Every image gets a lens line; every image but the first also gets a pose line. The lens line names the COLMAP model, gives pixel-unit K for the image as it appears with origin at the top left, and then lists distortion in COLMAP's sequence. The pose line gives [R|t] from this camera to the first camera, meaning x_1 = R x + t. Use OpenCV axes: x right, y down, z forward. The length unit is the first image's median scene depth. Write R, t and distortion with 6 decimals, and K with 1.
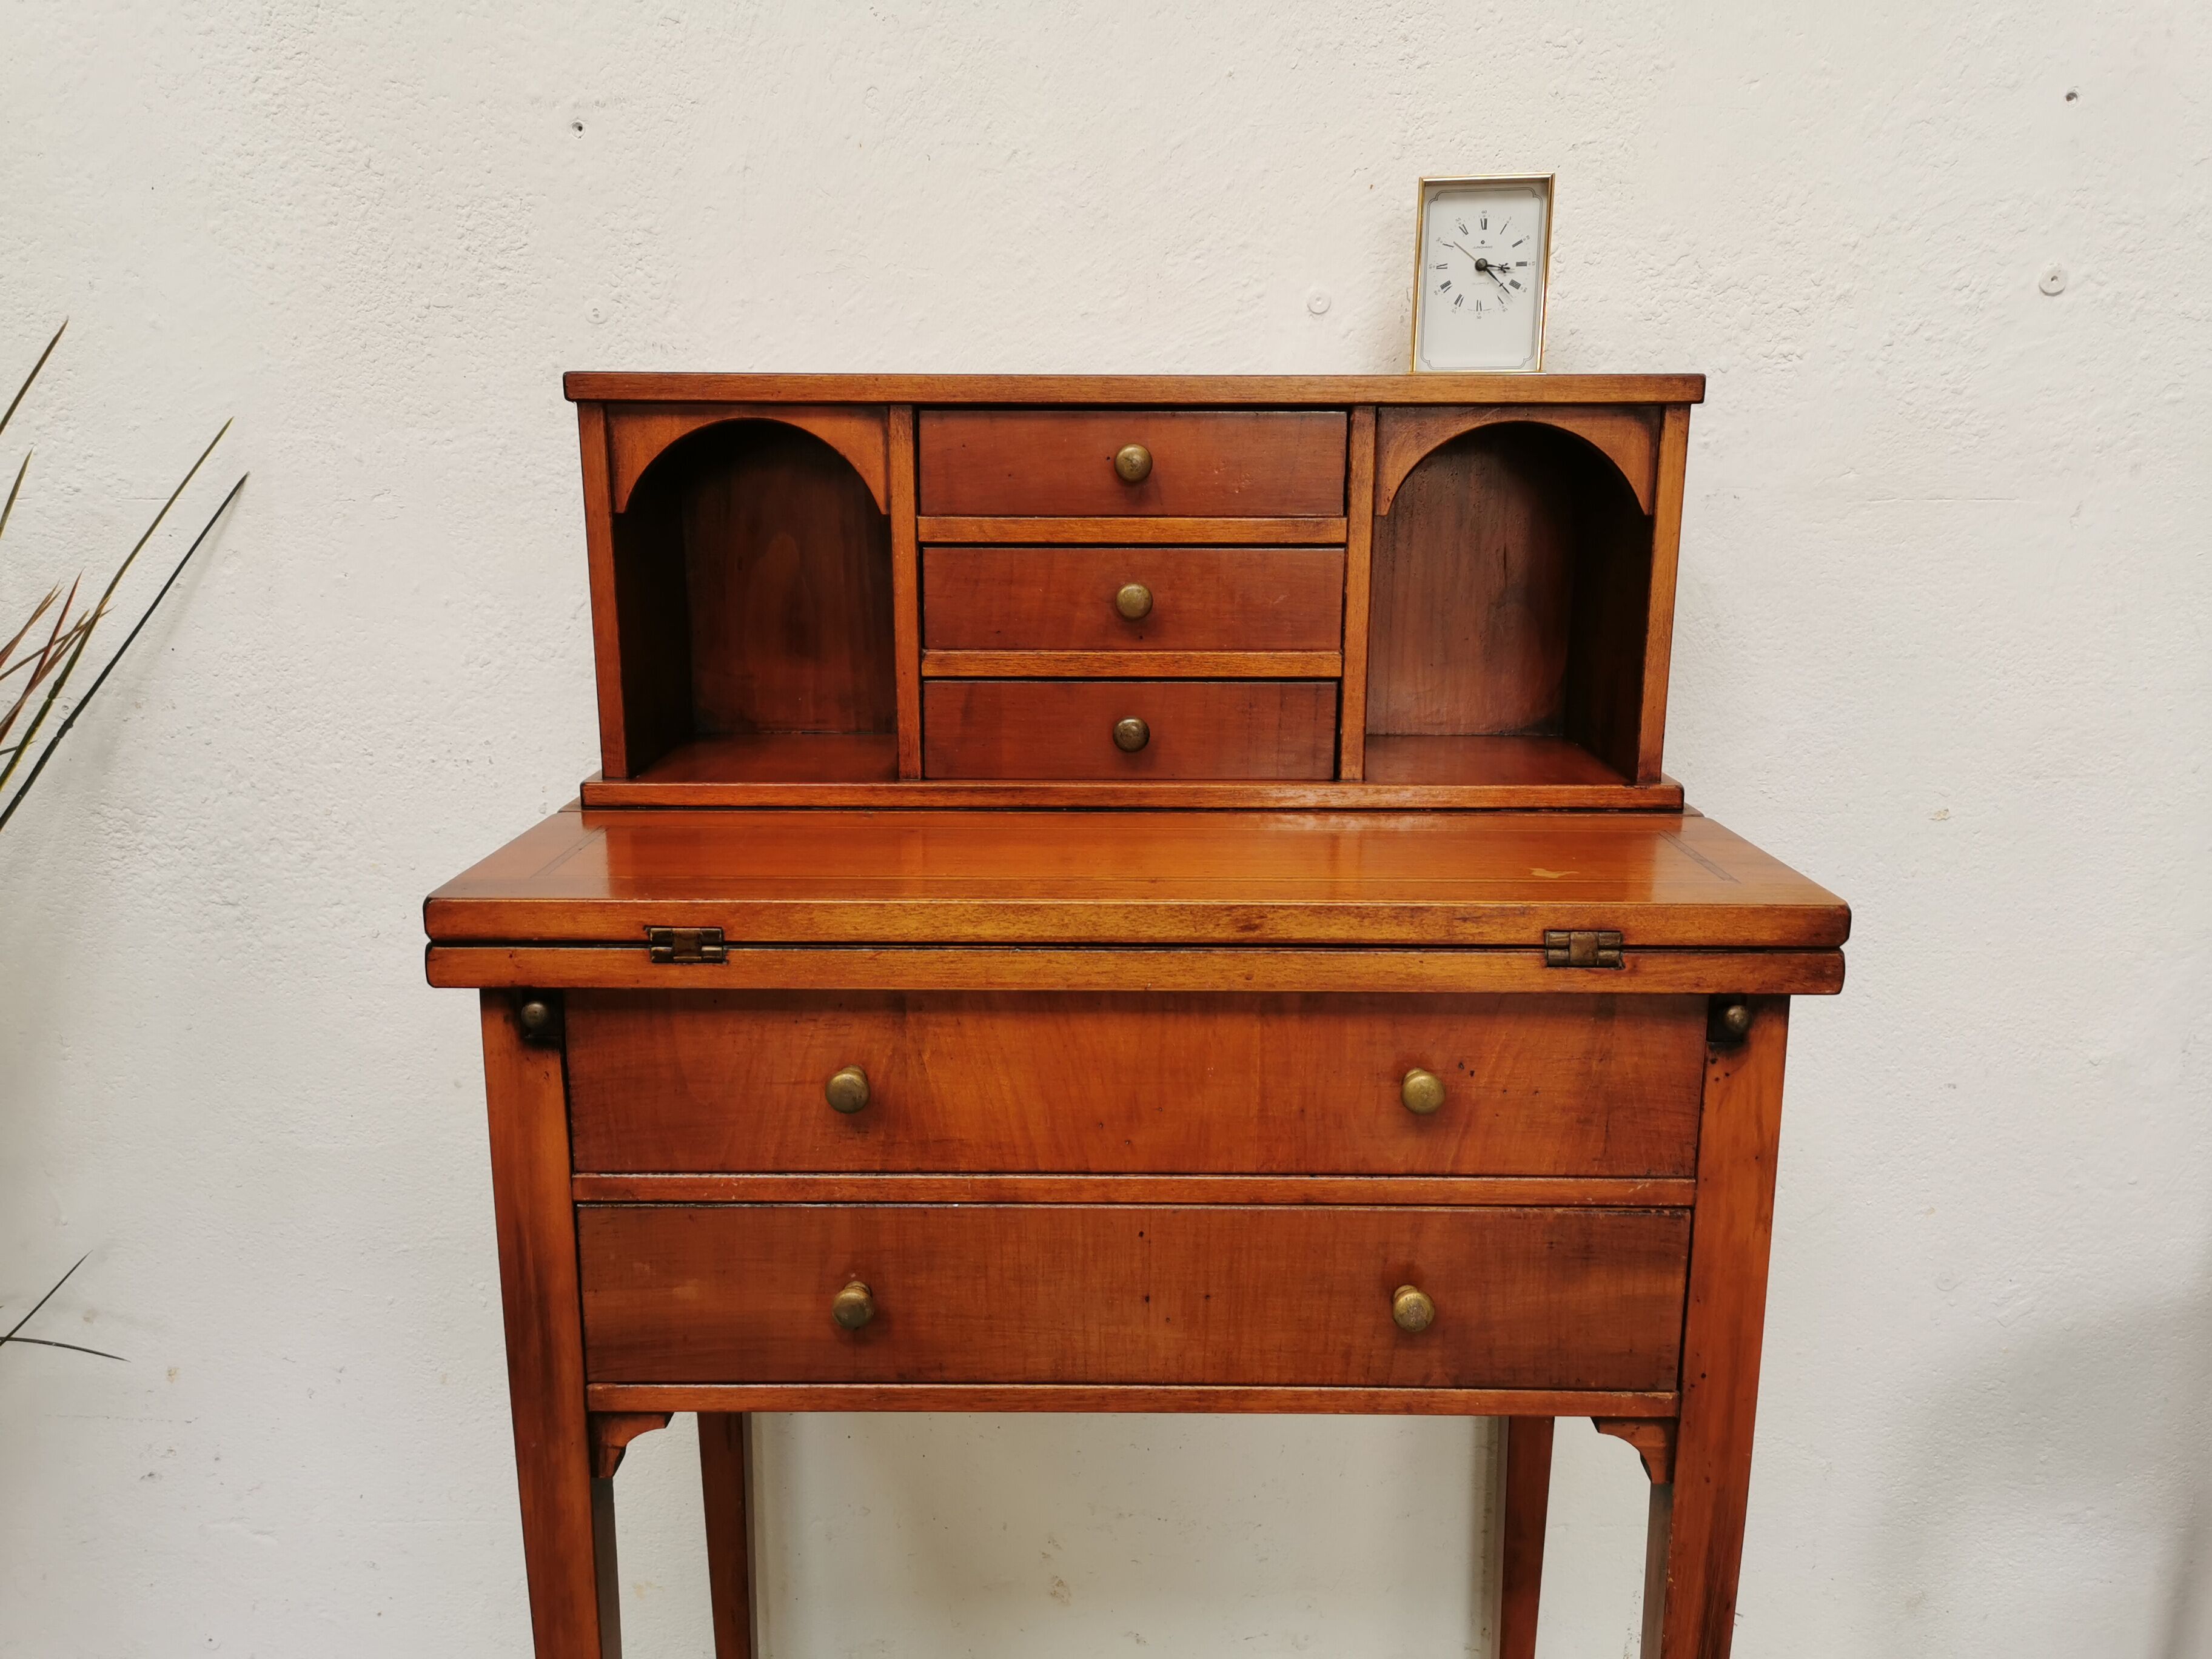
lens RADIAL K [[1709.0, 0, 1110.2], [0, 1709.0, 830.3], [0, 0, 1]] dist [0.055247, -0.055092]
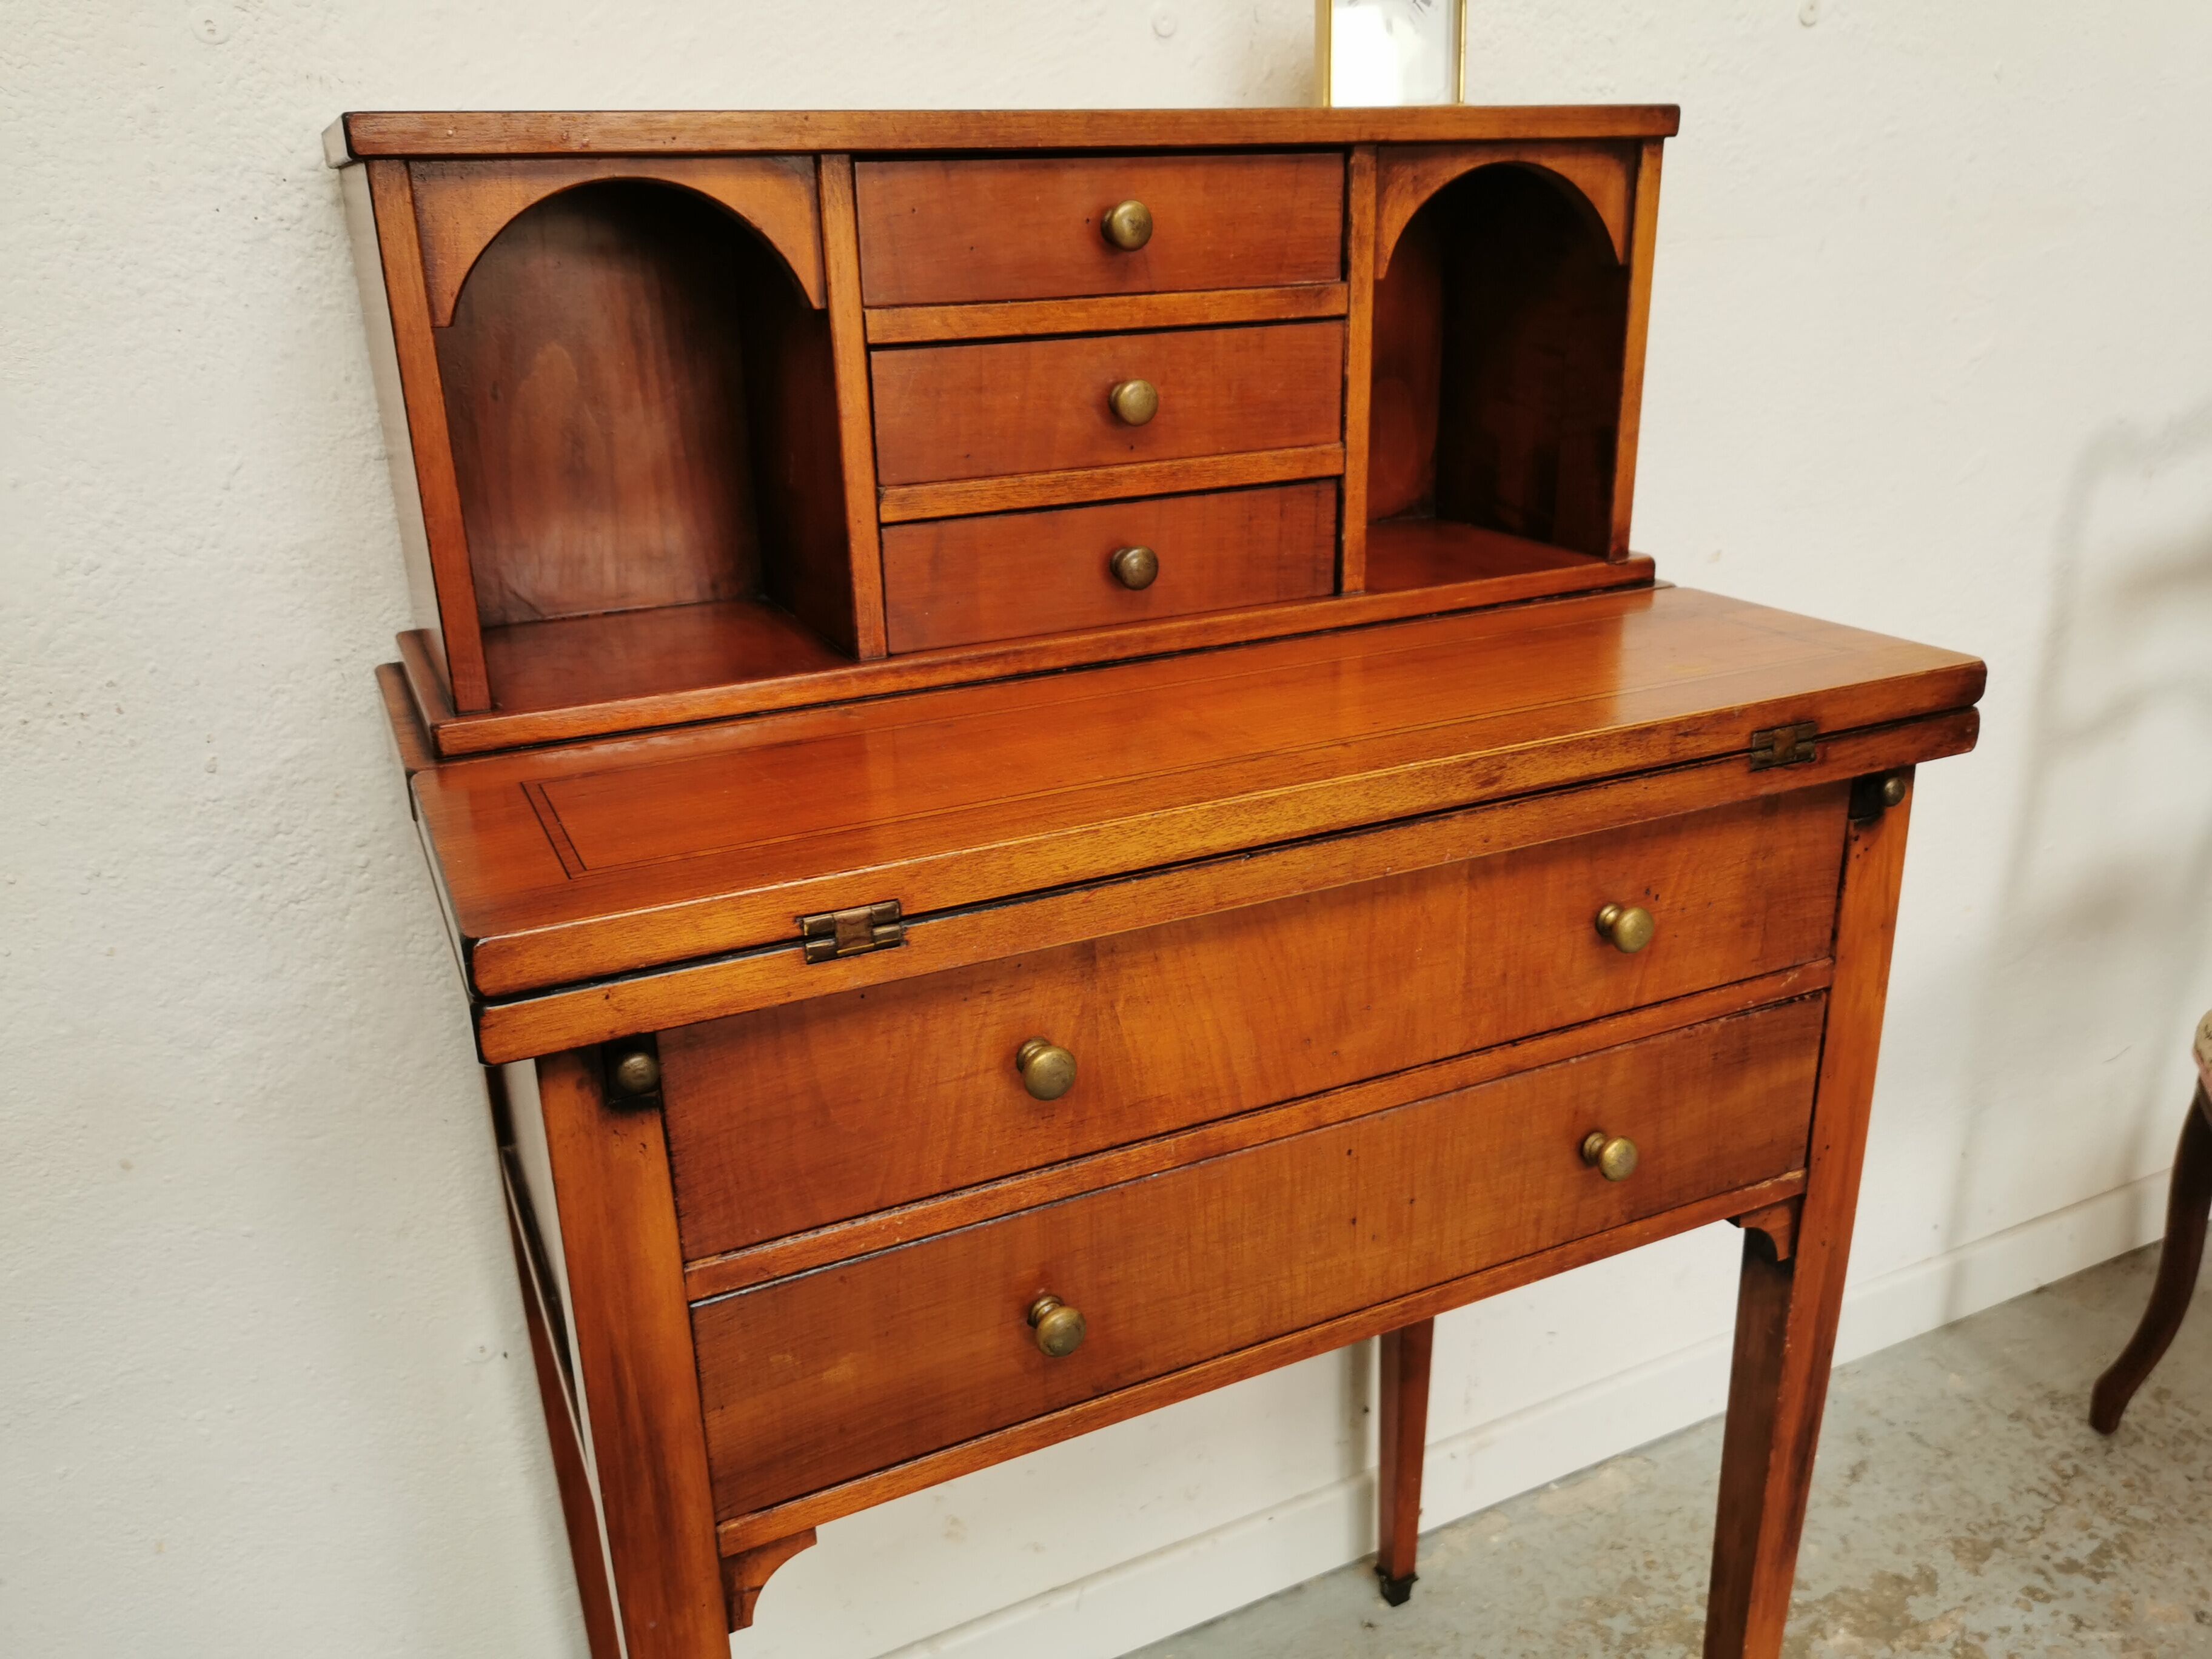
lens RADIAL K [[1709.0, 0, 1110.2], [0, 1709.0, 830.3], [0, 0, 1]] dist [0.055247, -0.055092]
pose [[0.901844, -0.172574, 0.396099, -0.354829], [0.122998, 0.981380, 0.147529, -0.056489], [-0.414184, -0.084329, 0.906278, 0.252404]]
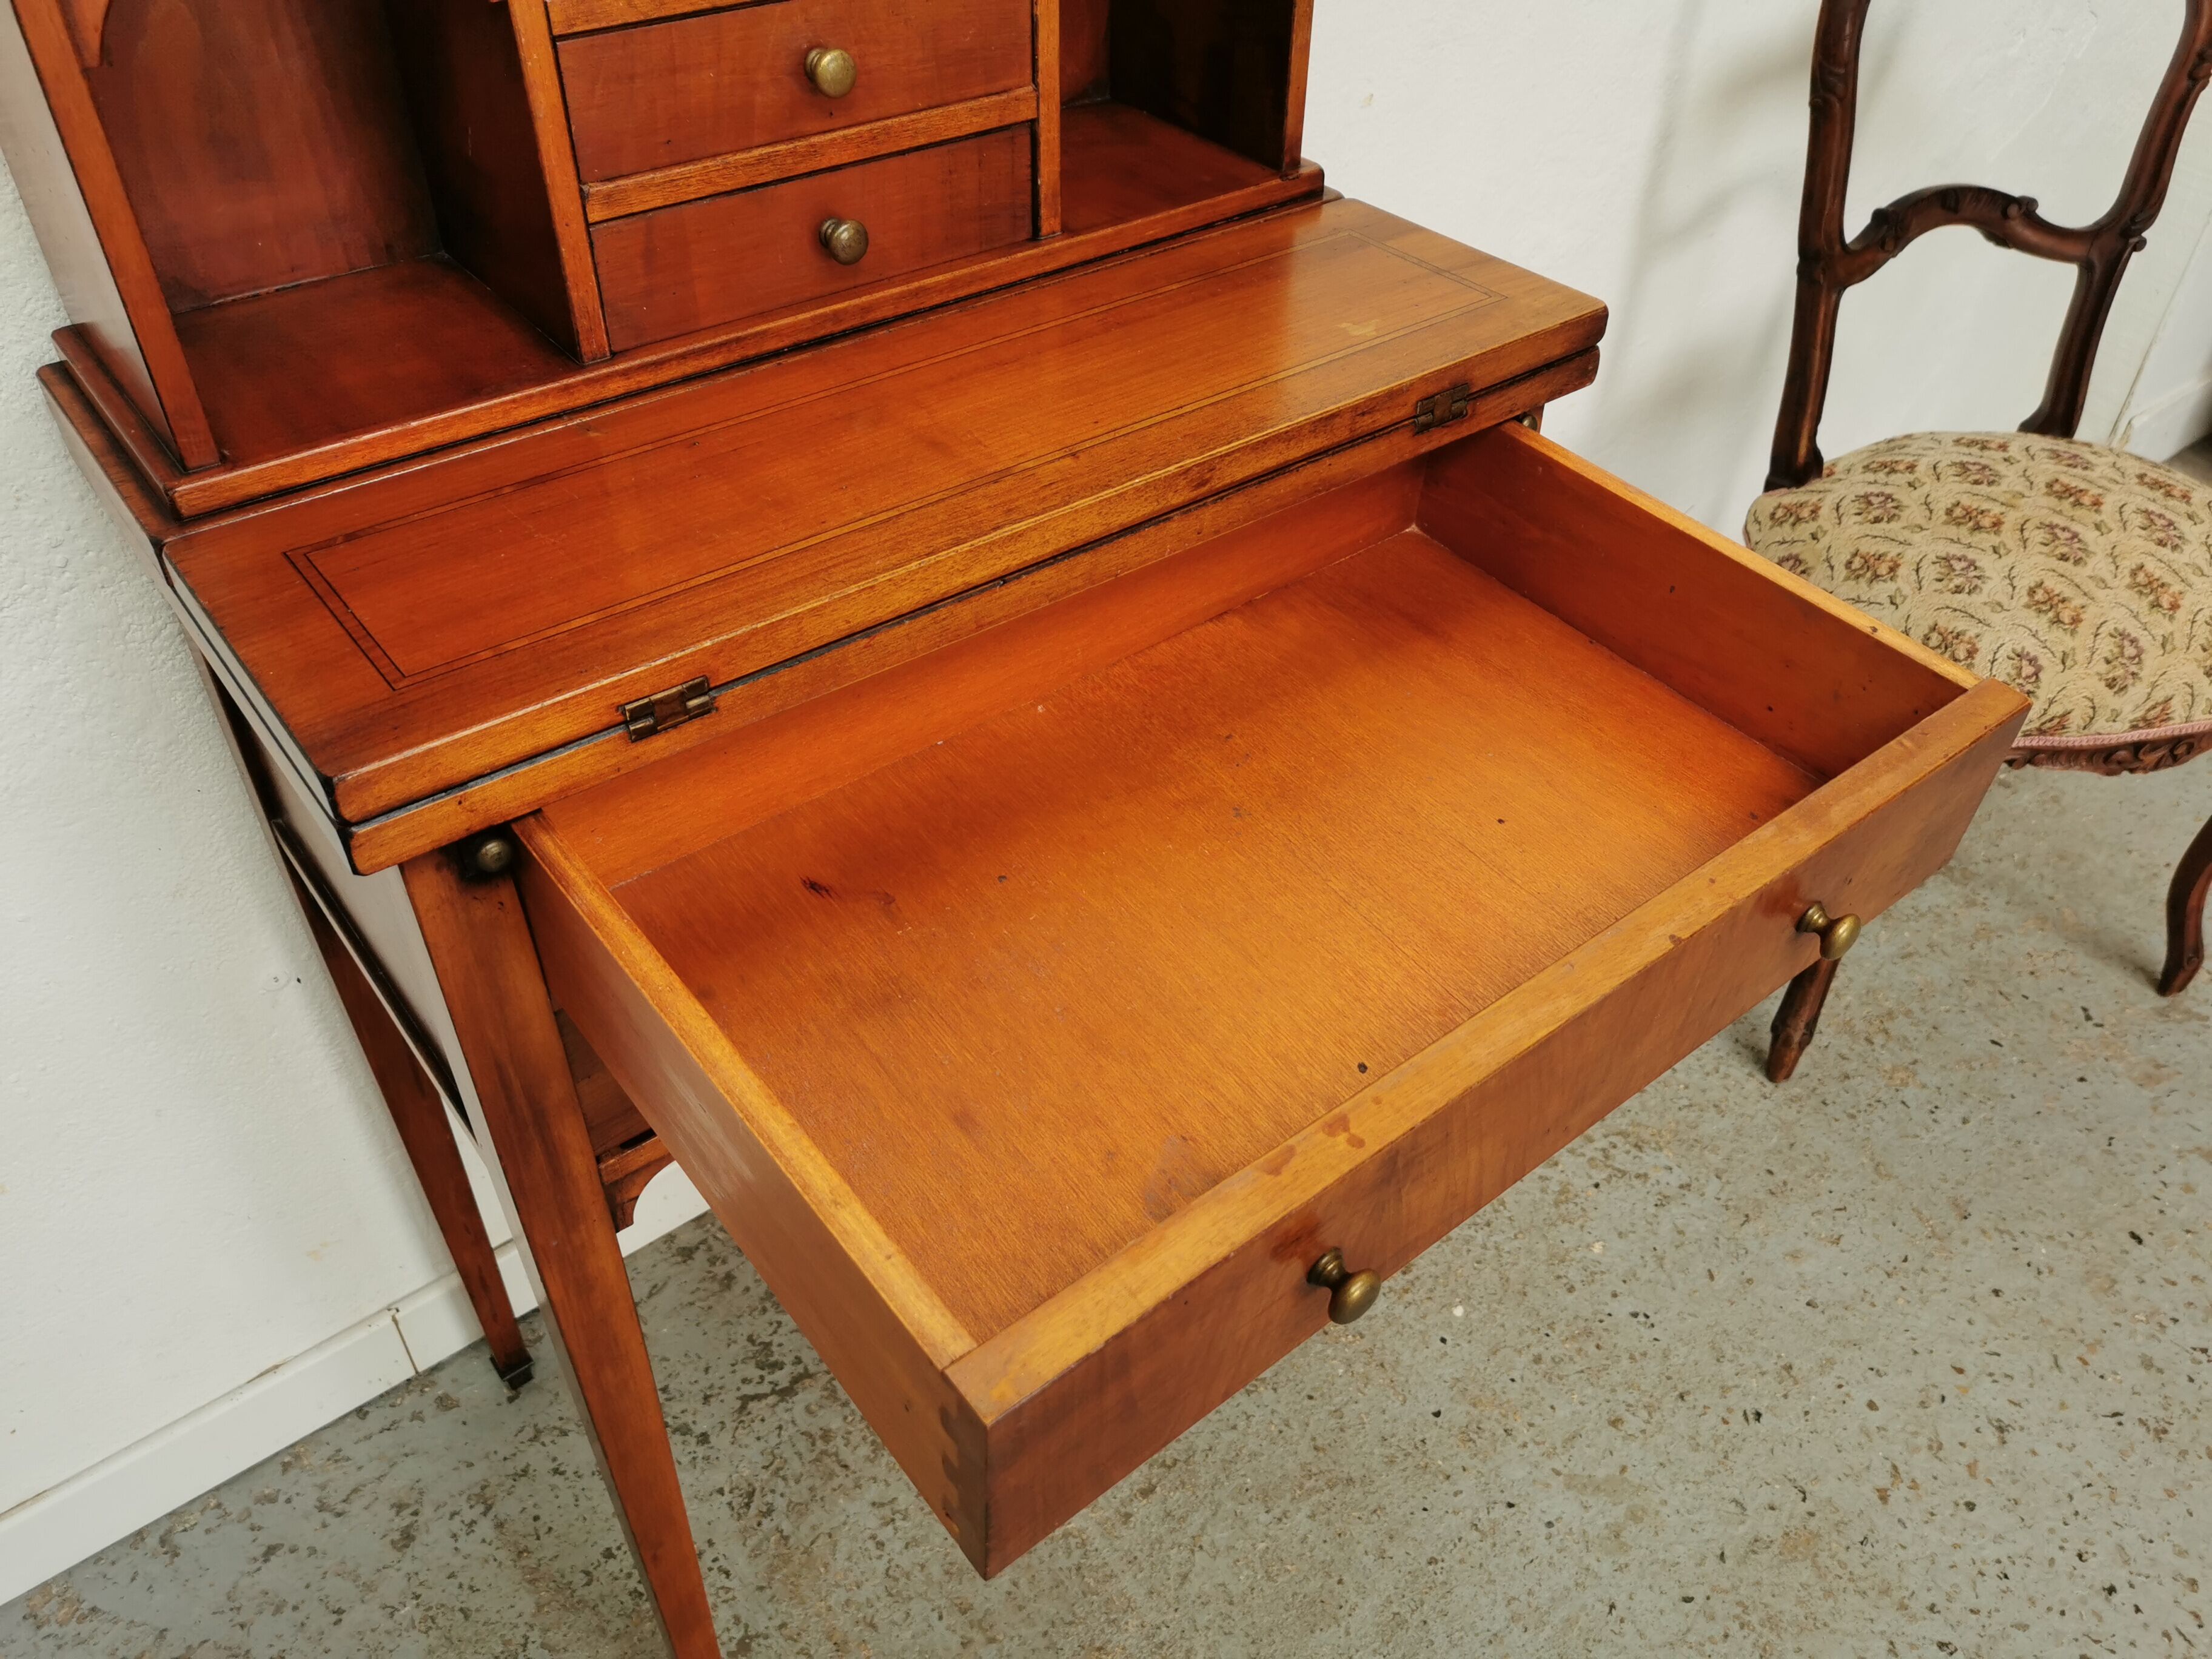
lens RADIAL K [[1705.8, 0, 1107.8], [0, 1705.8, 830.5], [0, 0, 1]] dist [0.067747, -0.081158]
pose [[0.788113, -0.391516, 0.474967, -0.406400], [0.127419, 0.858694, 0.496396, -0.214127], [-0.602198, -0.330697, 0.726634, 0.223813]]
